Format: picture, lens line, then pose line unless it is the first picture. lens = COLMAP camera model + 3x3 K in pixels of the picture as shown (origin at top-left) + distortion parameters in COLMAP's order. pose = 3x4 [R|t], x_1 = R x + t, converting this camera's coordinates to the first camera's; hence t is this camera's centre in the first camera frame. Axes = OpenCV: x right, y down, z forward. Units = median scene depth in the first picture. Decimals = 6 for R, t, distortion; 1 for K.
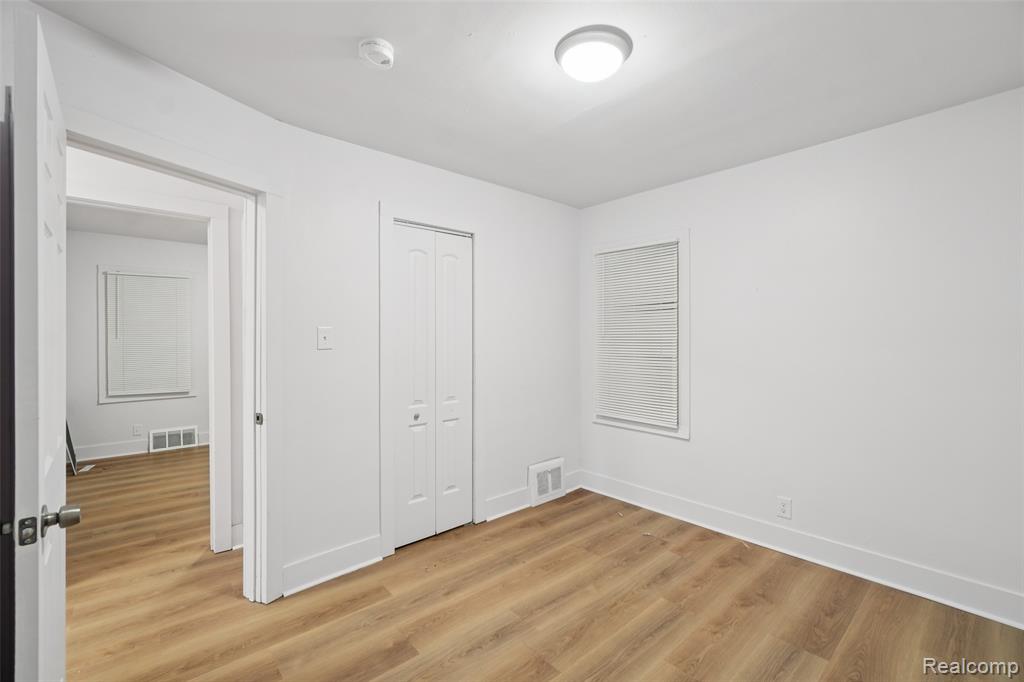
lens RADIAL K [[441.5, 0, 520.9], [0, 441.5, 342.0], [0, 0, 1]] dist [0.000487, -0.000133]
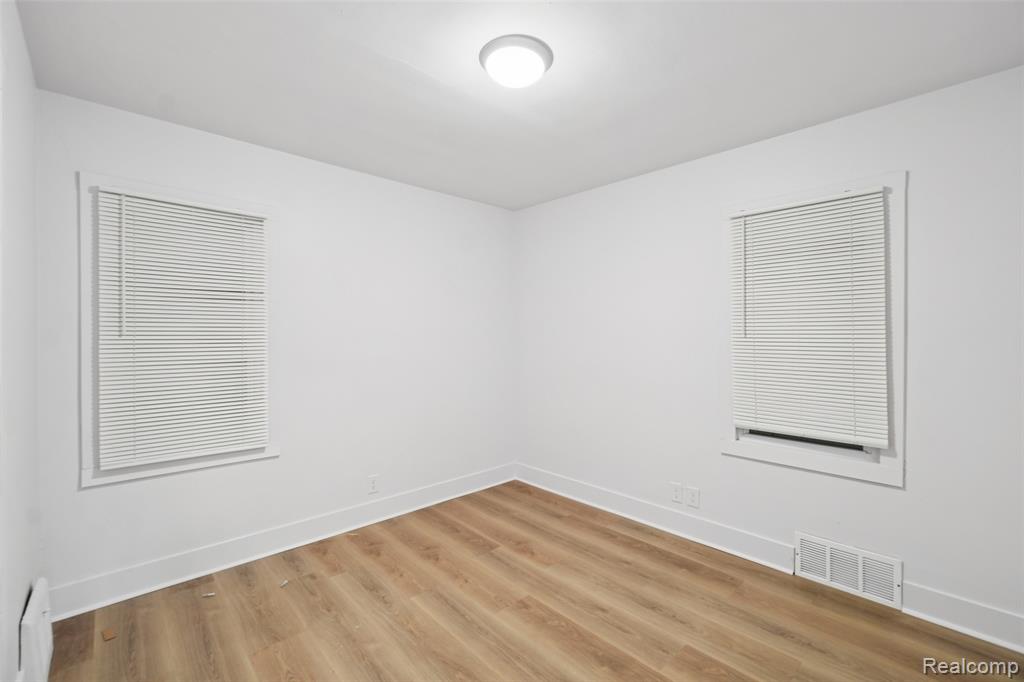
lens RADIAL K [[441.5, 0, 512.3], [0, 441.5, 338.7], [0, 0, 1]] dist [0.000487, -0.000133]
pose [[-0.017033, 0.001945, 0.999853, -0.587359], [0.010298, 0.999945, -0.001770, 0.001023], [-0.999802, 0.010267, -0.017052, 0.680260]]
